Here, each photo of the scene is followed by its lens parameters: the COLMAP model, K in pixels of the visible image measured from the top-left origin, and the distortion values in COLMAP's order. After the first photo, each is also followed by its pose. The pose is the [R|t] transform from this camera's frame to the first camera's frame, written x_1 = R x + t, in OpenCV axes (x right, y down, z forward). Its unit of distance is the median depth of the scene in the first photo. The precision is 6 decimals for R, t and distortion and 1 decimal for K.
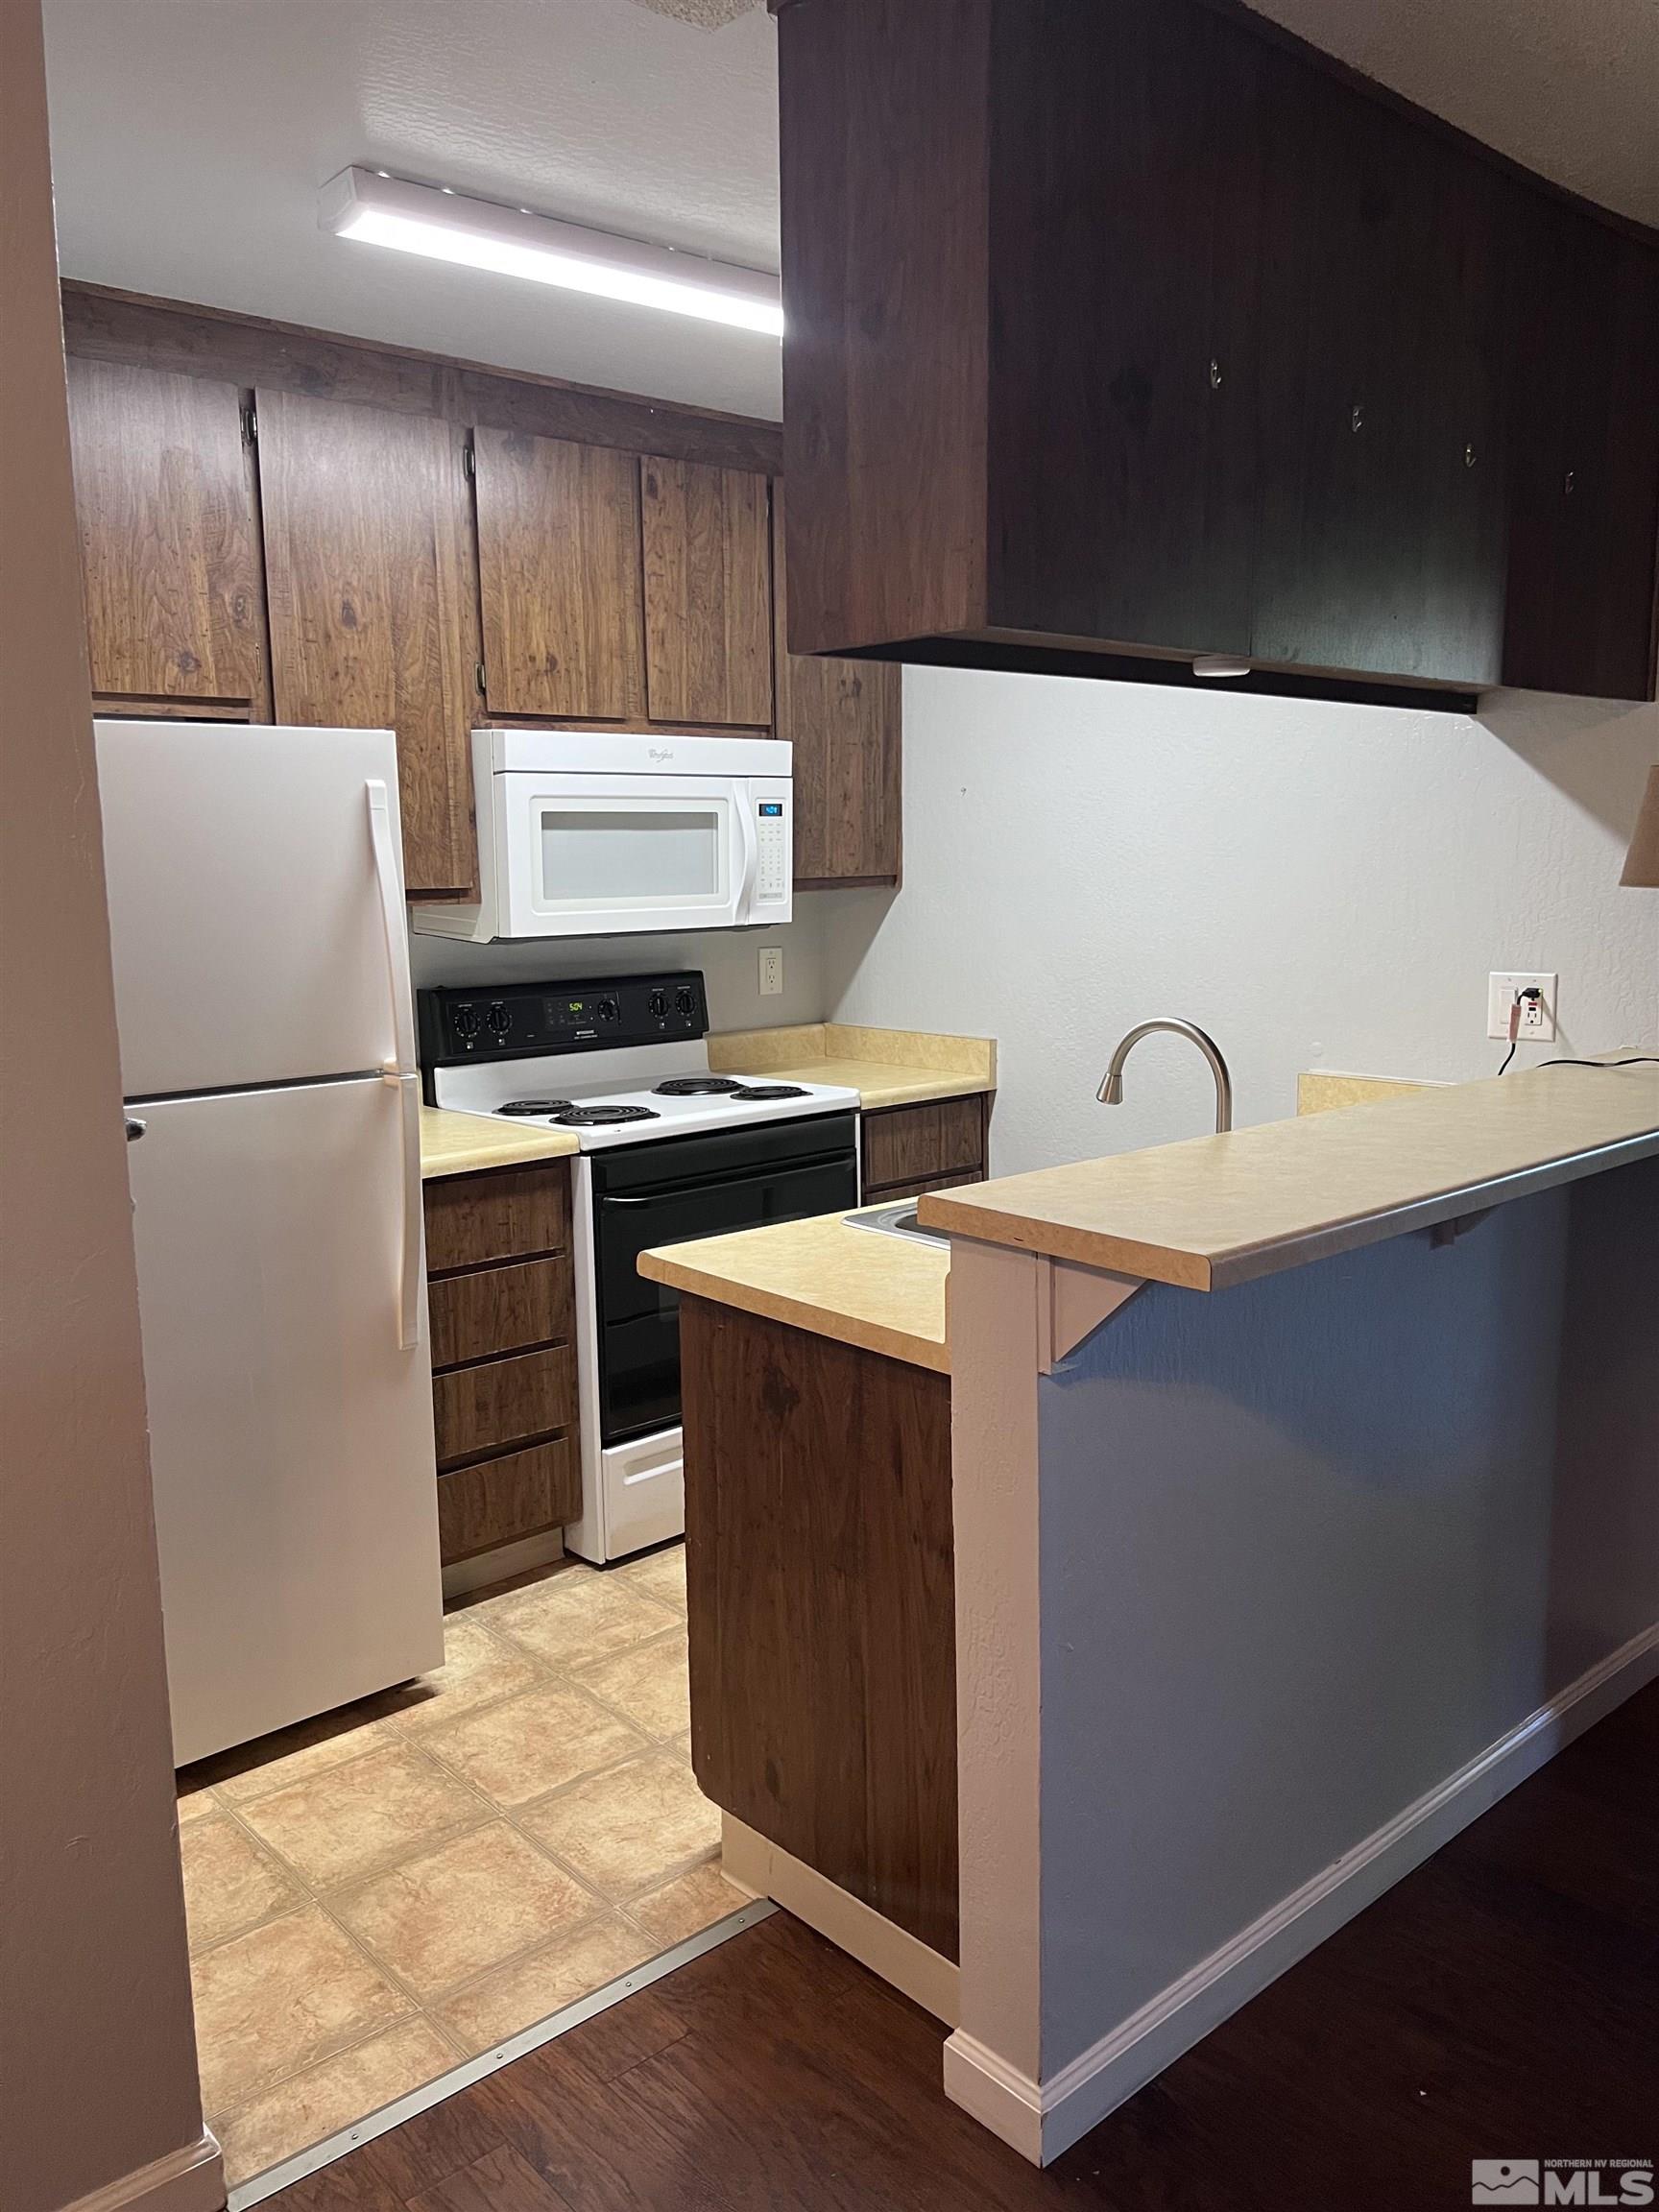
lens RADIAL K [[1660.4, 0, 844.2], [0, 1660.4, 1115.6], [0, 0, 1]] dist [0.024541, -0.047443]
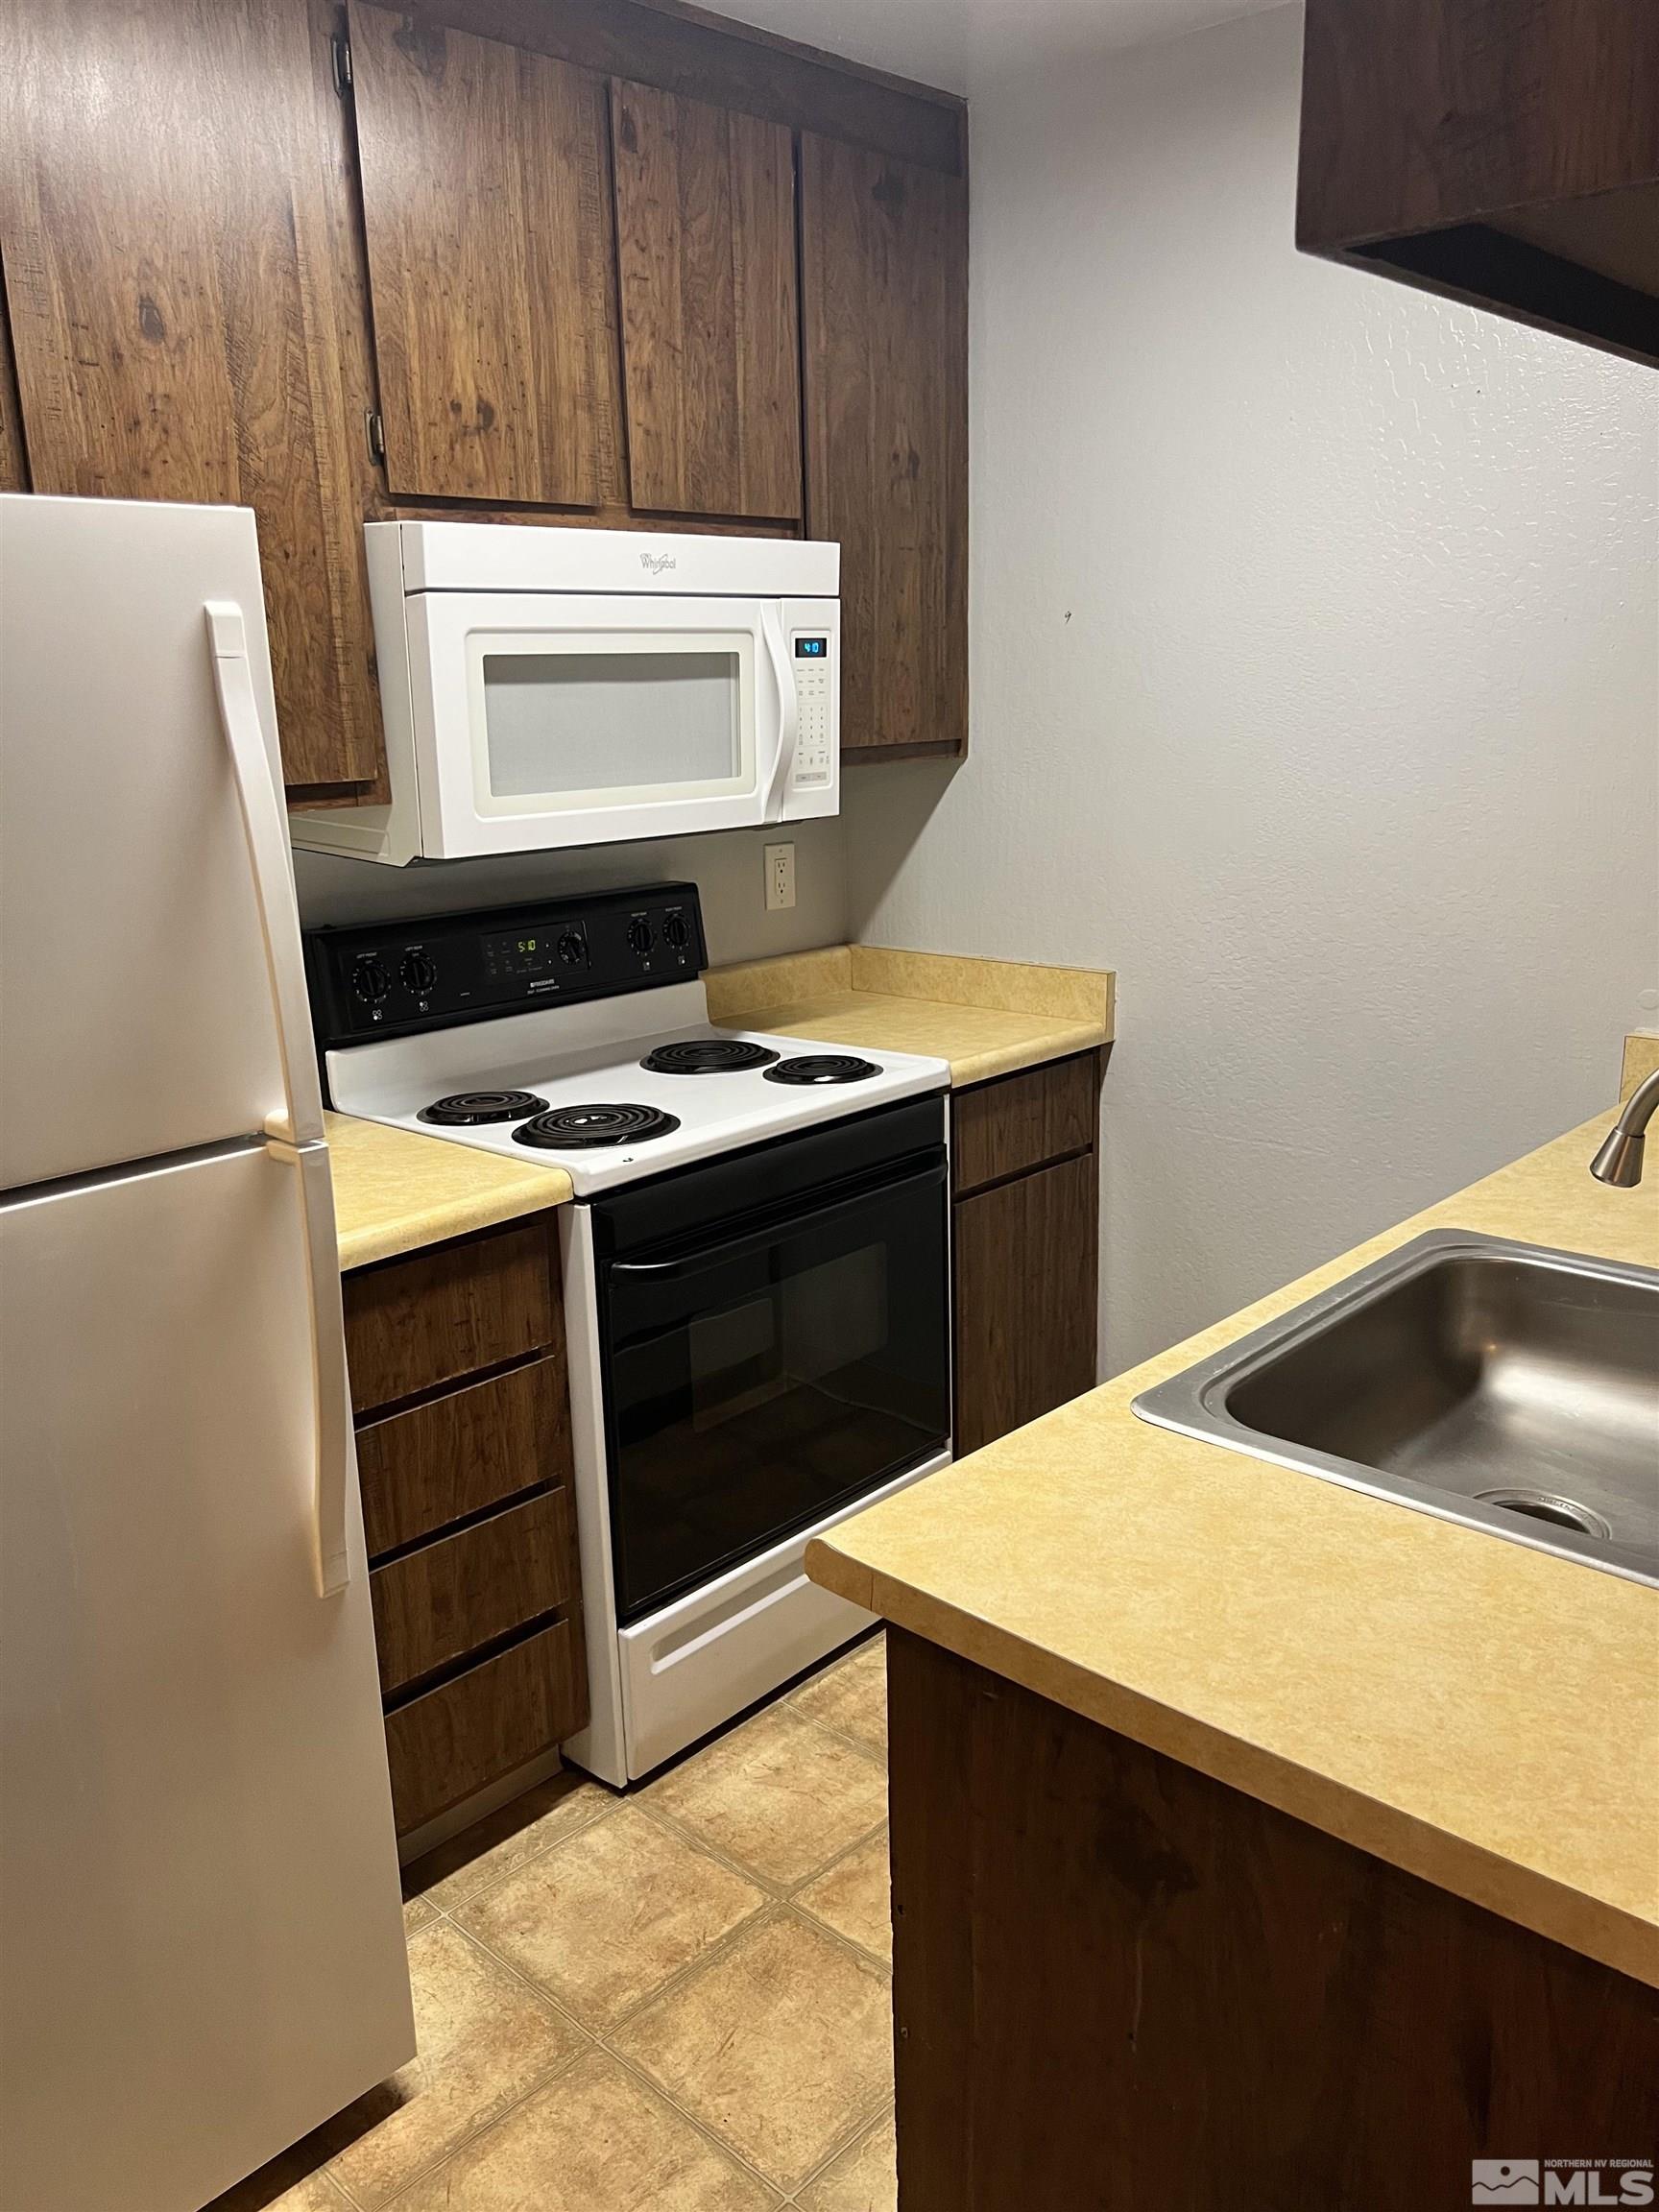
lens RADIAL K [[1660.4, 0, 817.1], [0, 1660.4, 1120.3], [0, 0, 1]] dist [0.024541, -0.047443]
pose [[0.996993, -0.032227, 0.070466, -0.105516], [0.025276, 0.994925, 0.097397, -0.065590], [-0.073247, -0.095323, 0.992748, 0.345384]]
